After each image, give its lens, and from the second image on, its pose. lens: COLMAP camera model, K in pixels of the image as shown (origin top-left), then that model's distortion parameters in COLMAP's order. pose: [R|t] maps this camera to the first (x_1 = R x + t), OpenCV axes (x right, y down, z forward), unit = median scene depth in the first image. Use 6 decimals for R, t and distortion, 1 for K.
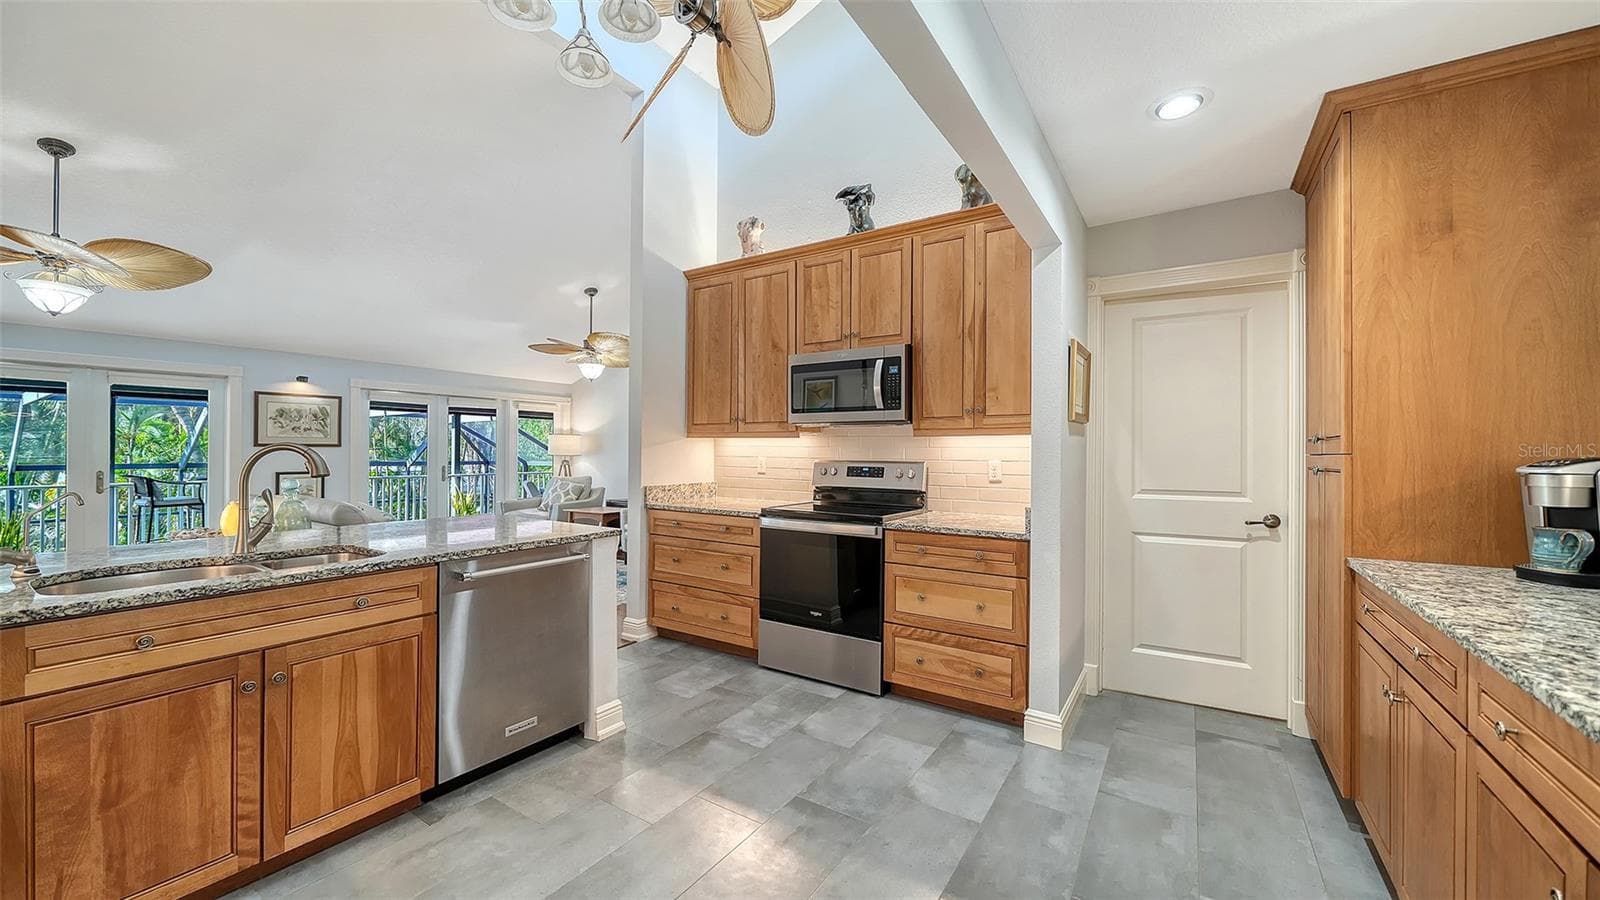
lens RADIAL K [[589.0, 0, 805.0], [0, 589.0, 442.2], [0, 0, 1]] dist [-0.012832, 0.000010]
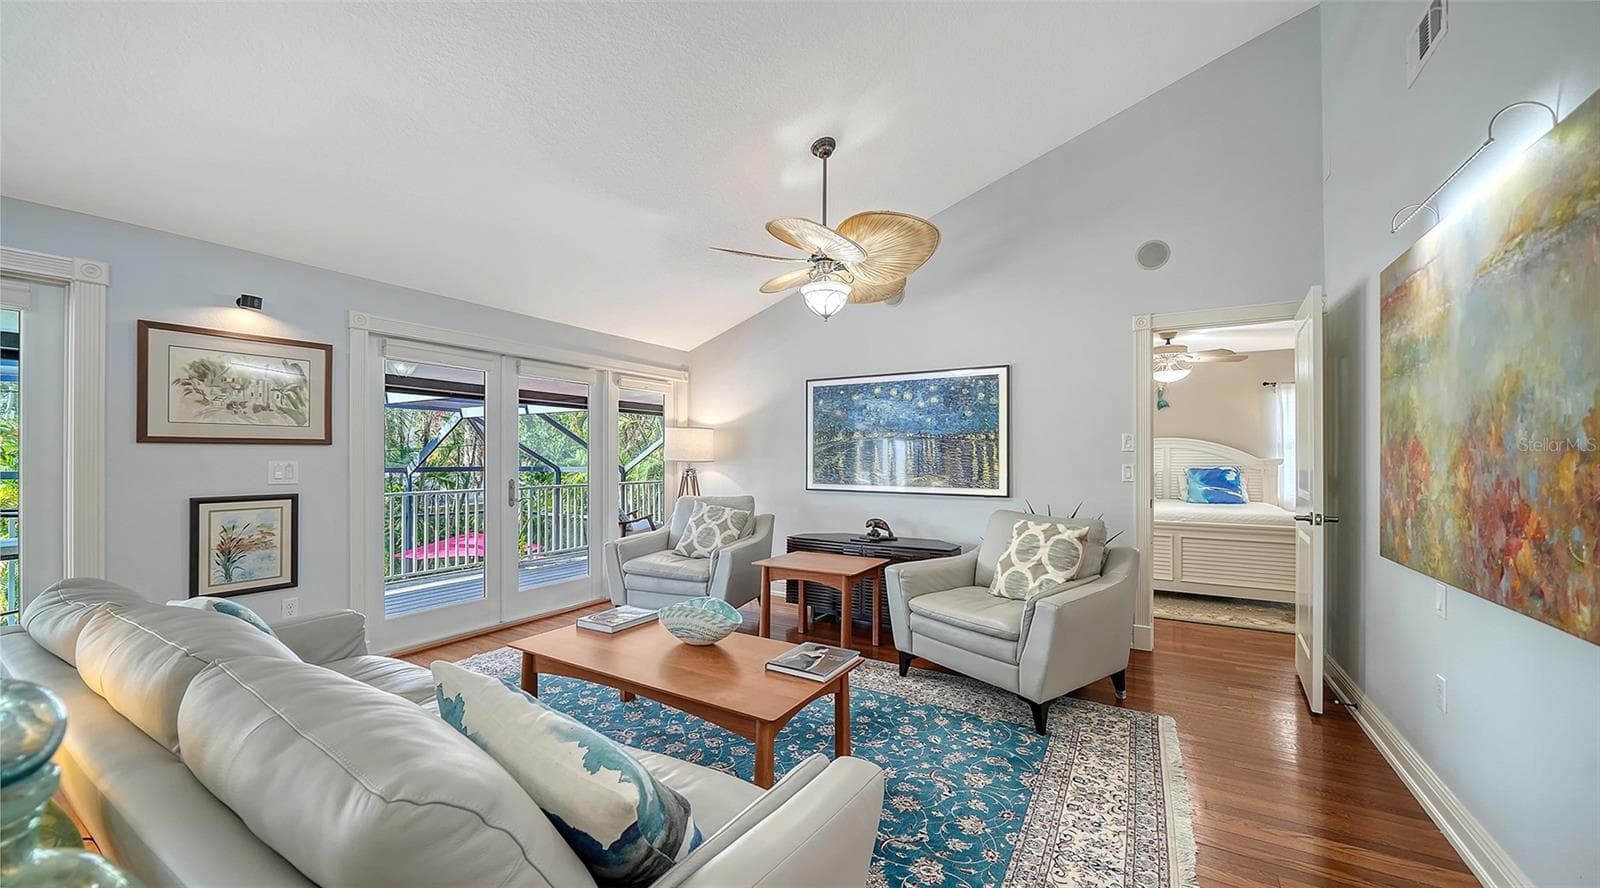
lens RADIAL K [[580.3, 0, 787.8], [0, 580.3, 450.8], [0, 0, 1]] dist [-0.000678, -0.000097]
pose [[0.999816, 0.002709, 0.019000, -0.588138], [-0.002846, 0.999970, 0.007195, 0.011833], [-0.018980, -0.007247, 0.999794, 0.706531]]
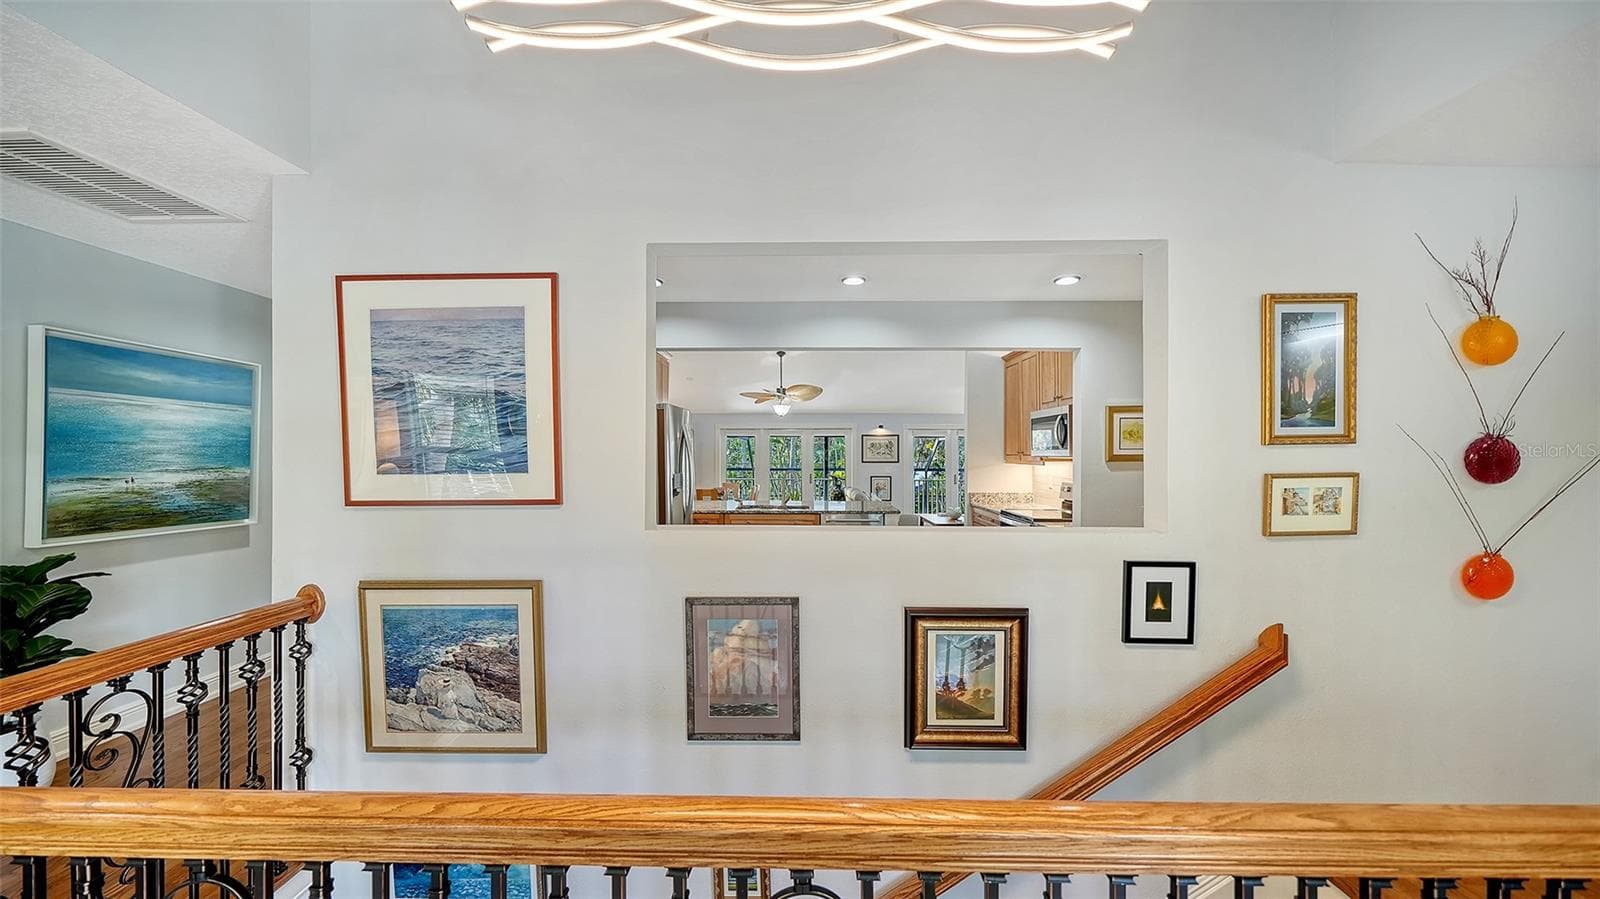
lens RADIAL K [[511.2, 0, 800.0], [0, 511.2, 449.5], [0, 0, 1]] dist [0.001364, 0.000005]
pose [[0.531790, -0.011227, -0.846802, 0.556996], [0.008222, 0.999933, -0.008094, -0.032153], [0.846836, -0.002658, 0.531847, -0.147868]]
